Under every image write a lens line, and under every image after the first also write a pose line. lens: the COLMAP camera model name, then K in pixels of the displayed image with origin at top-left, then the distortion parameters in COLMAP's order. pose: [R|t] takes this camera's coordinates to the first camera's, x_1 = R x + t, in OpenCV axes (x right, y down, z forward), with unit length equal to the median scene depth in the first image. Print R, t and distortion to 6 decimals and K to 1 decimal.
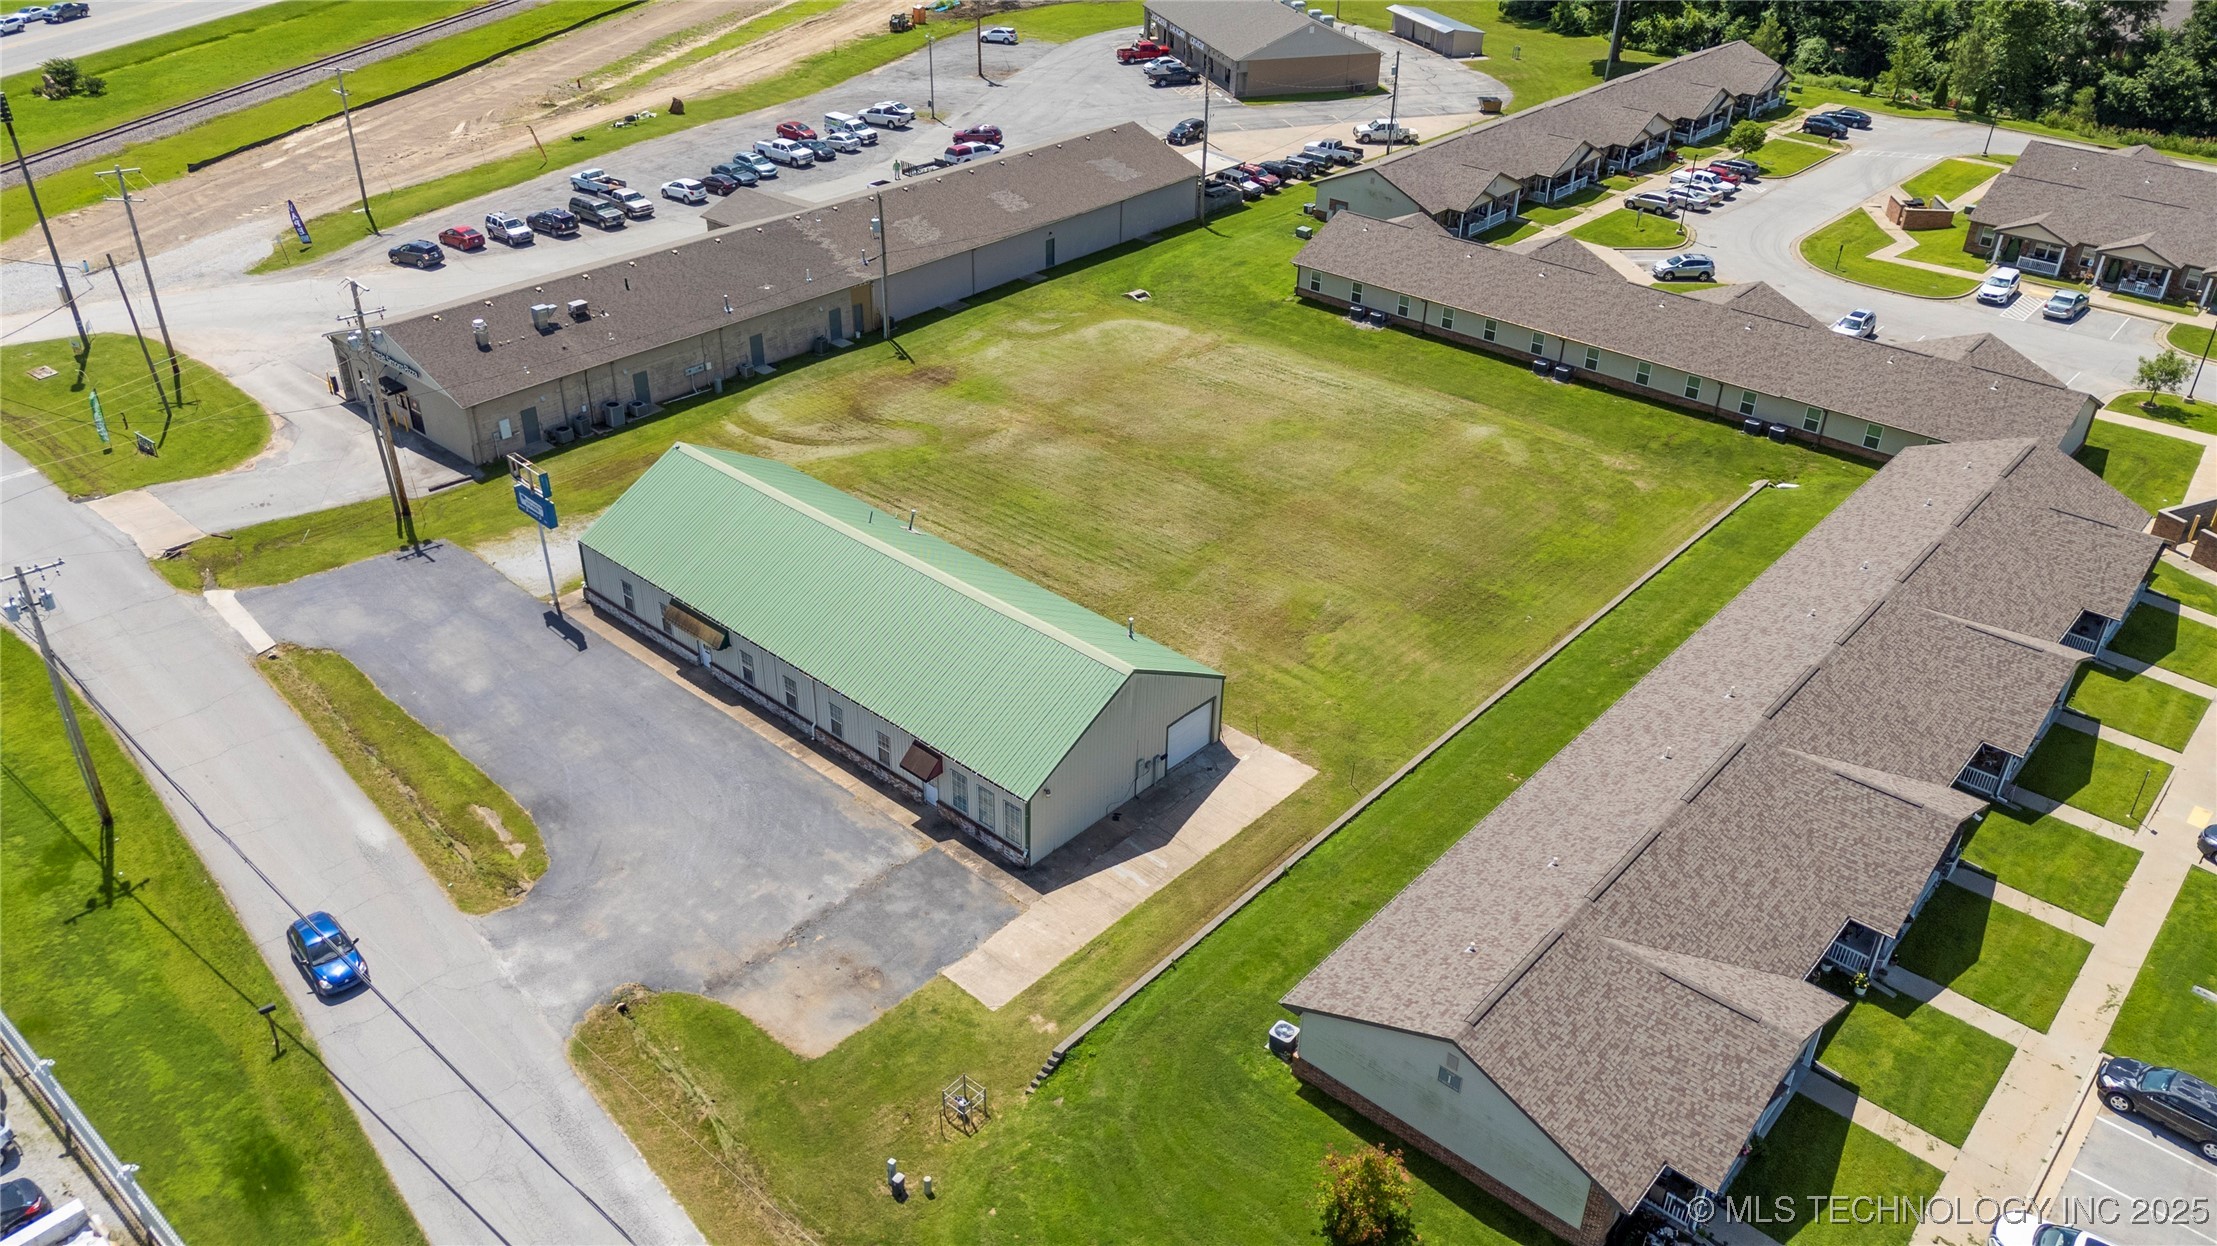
lens RADIAL K [[1629.8, 0, 1141.2], [0, 1629.8, 623.4], [0, 0, 1]] dist [0.107274, -0.139167]
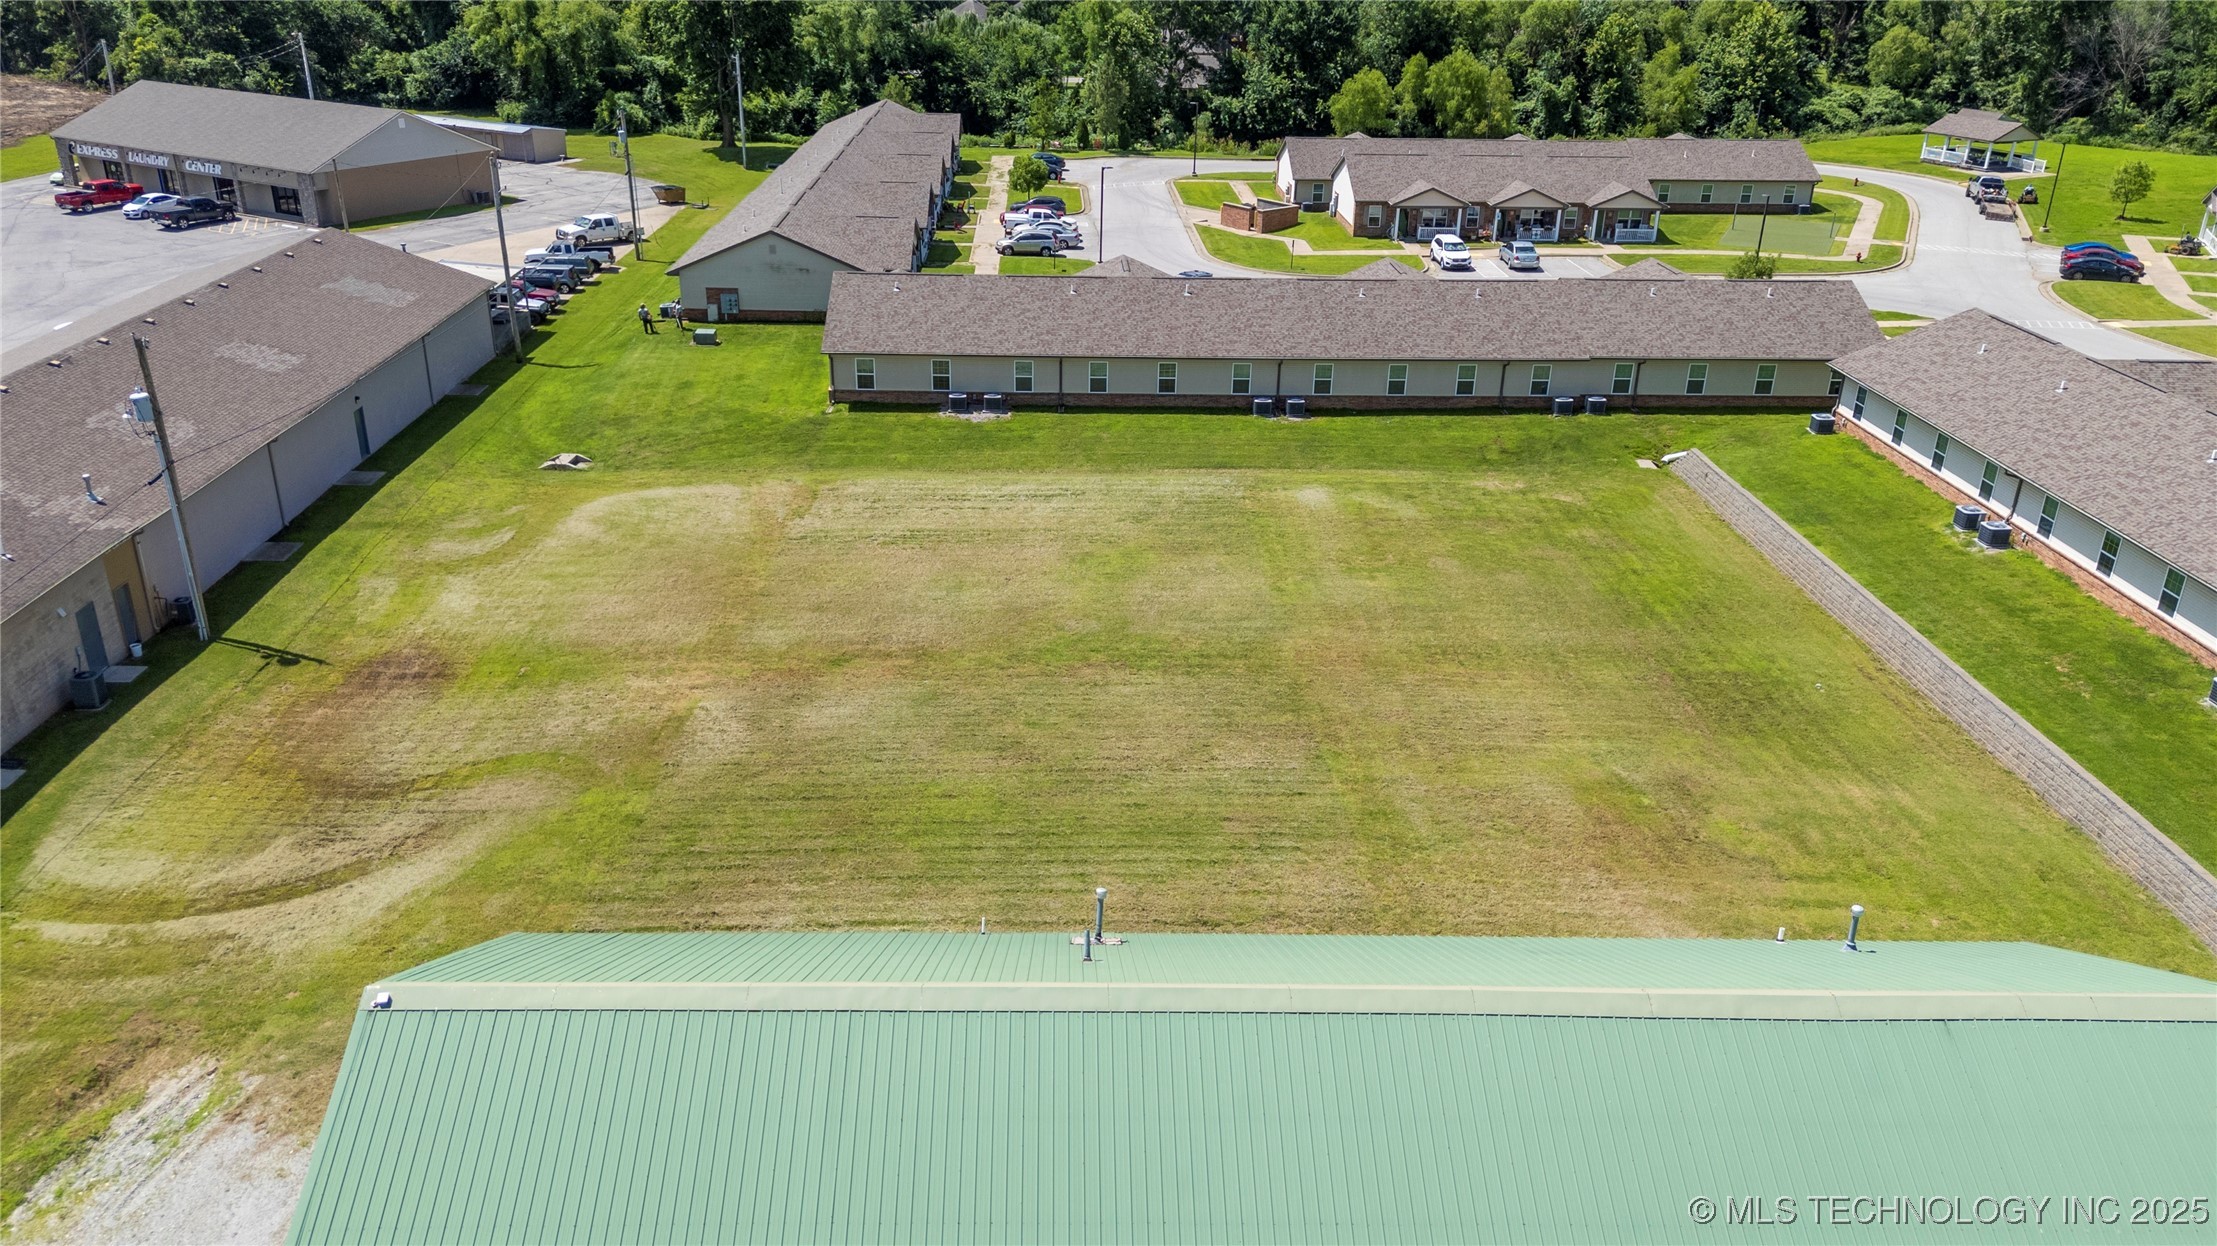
lens RADIAL K [[1616.2, 0, 1118.7], [0, 1616.2, 618.7], [0, 0, 1]] dist [0.080961, -0.079127]
pose [[0.736941, -0.279216, 0.615594, -0.271955], [0.346609, 0.937951, 0.010495, -0.100988], [-0.580328, 0.205637, 0.787993, 0.512635]]
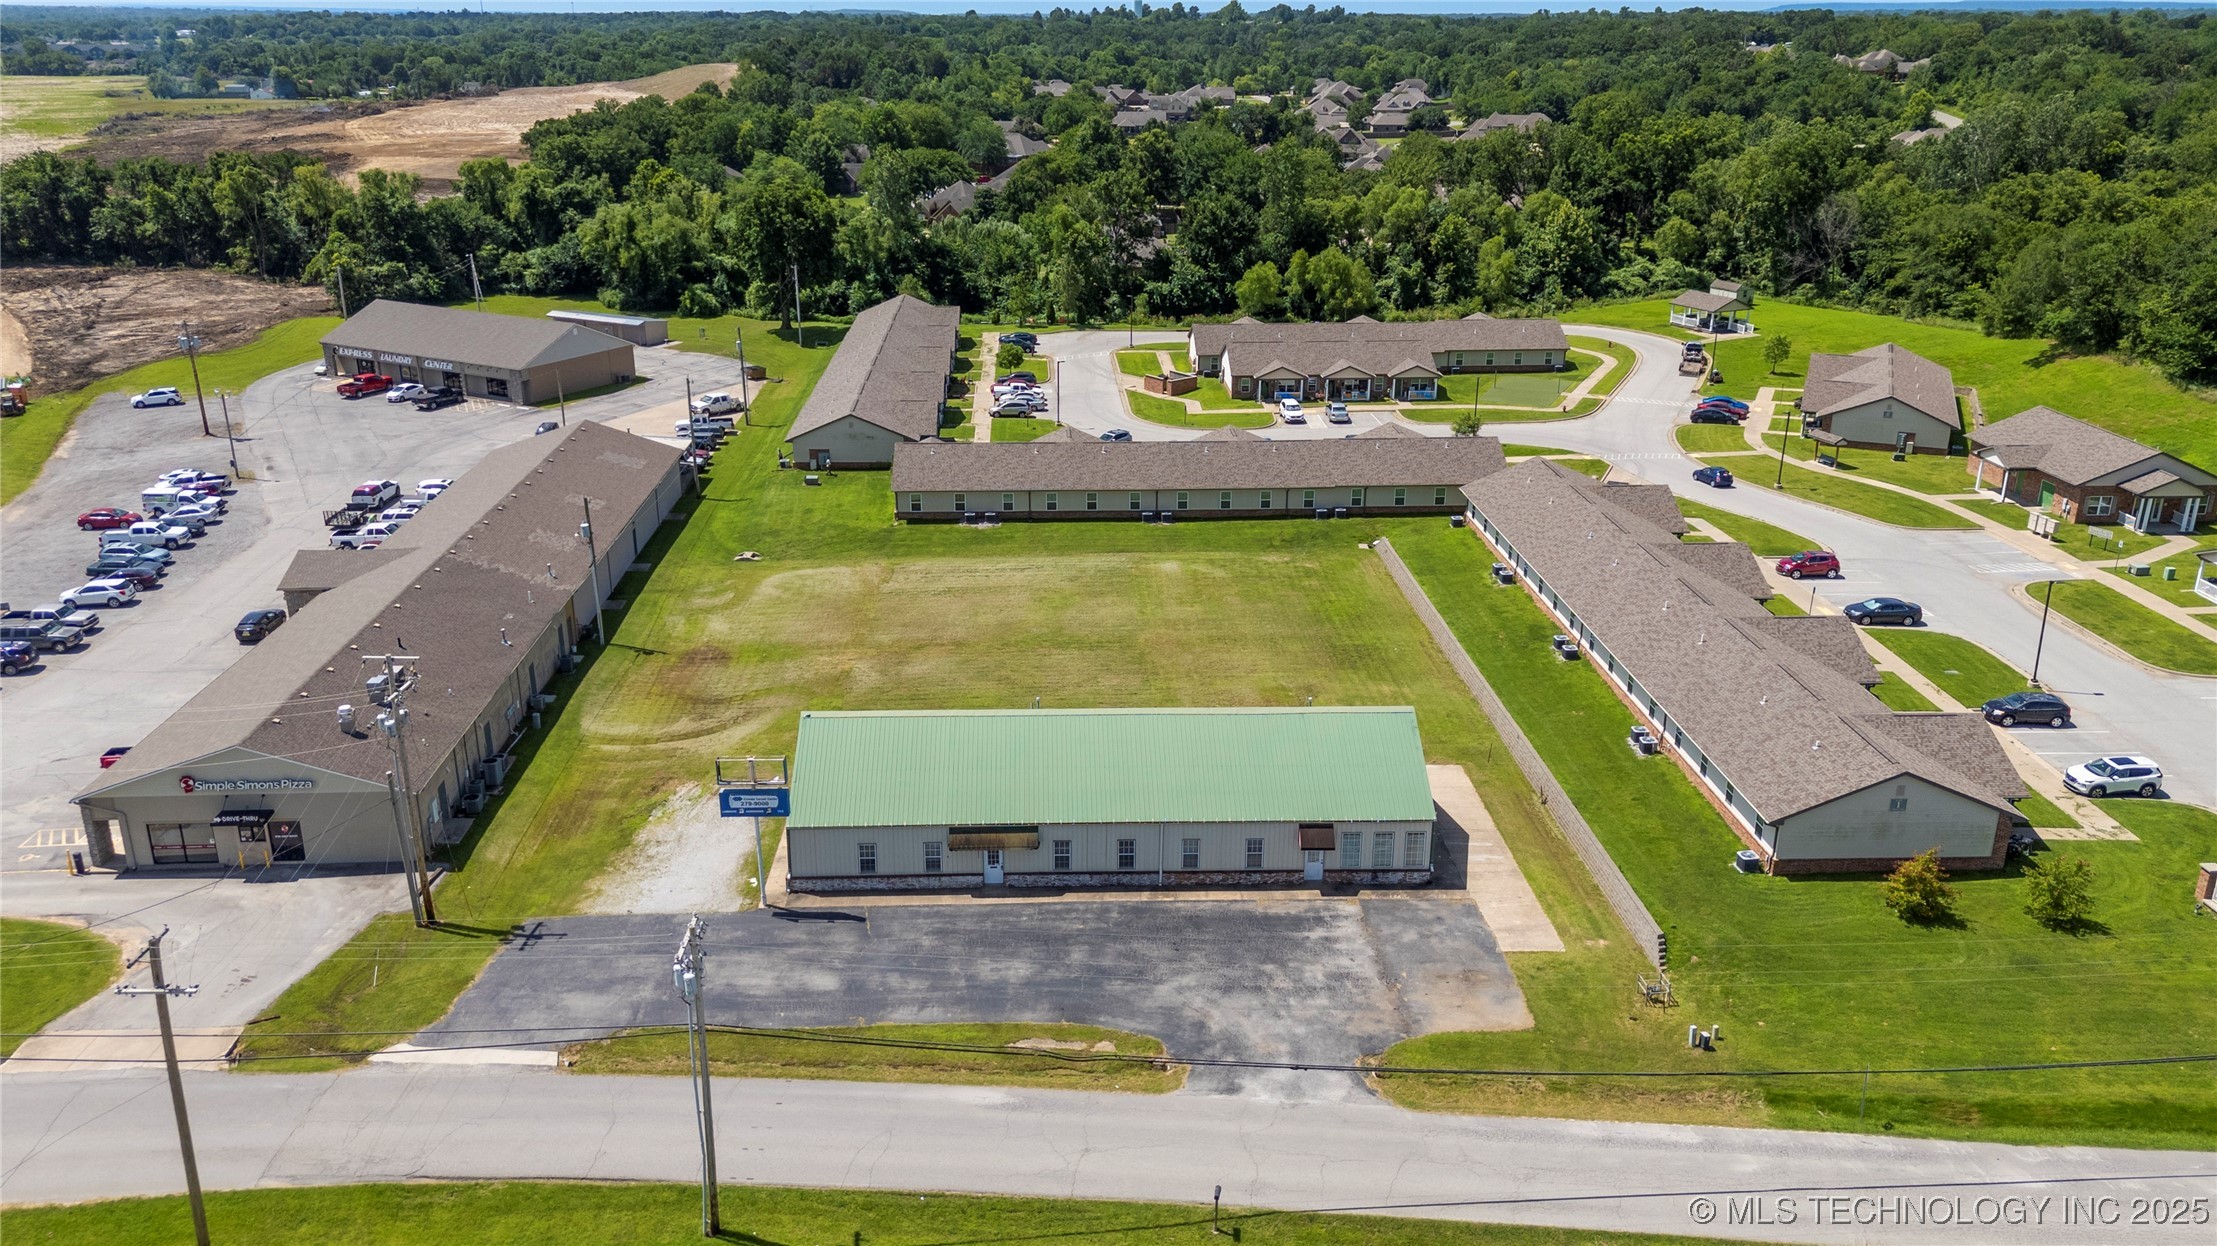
lens RADIAL K [[1629.8, 0, 1141.2], [0, 1629.8, 623.4], [0, 0, 1]] dist [0.107274, -0.139167]
pose [[0.719398, -0.256364, 0.645557, -0.588421], [0.366349, 0.929657, -0.039067, -0.036335], [-0.590131, 0.264604, 0.762712, 0.091721]]
